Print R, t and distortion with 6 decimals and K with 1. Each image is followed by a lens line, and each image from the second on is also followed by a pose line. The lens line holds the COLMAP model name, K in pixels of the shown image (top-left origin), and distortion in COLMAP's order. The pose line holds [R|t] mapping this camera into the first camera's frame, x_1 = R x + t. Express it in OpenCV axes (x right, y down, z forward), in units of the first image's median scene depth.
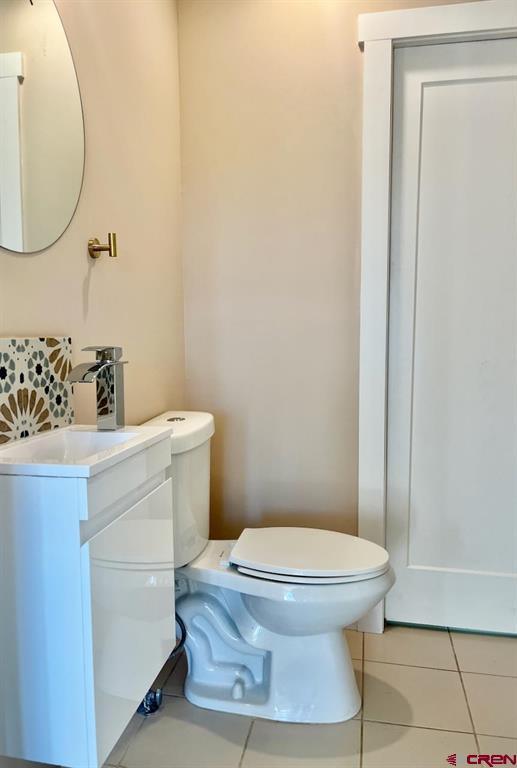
lens RADIAL K [[557.9, 0, 258.5], [0, 557.9, 384.0], [0, 0, 1]] dist [0.027417, -0.001569]
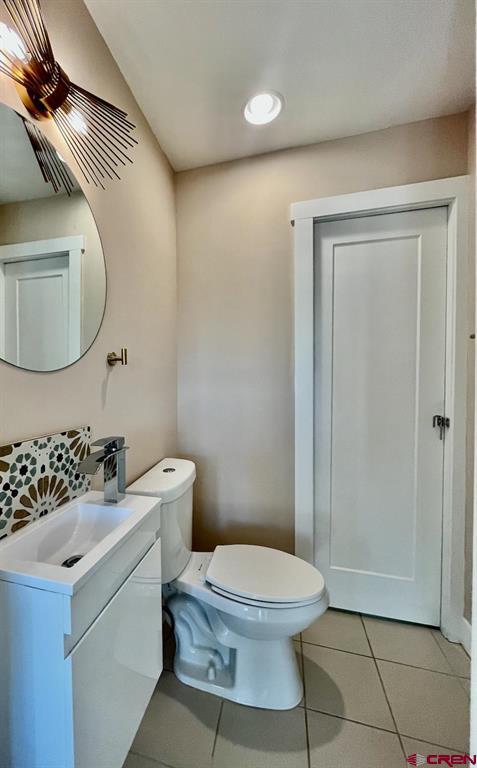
lens RADIAL K [[300.4, 0, 203.2], [0, 300.4, 383.2], [0, 0, 1]] dist [0.000435, 0.000011]
pose [[0.997789, -0.000054, -0.066458, -0.008986], [-0.005377, 0.996656, -0.081531, -0.109029], [0.066240, 0.081708, 0.994453, 0.236028]]
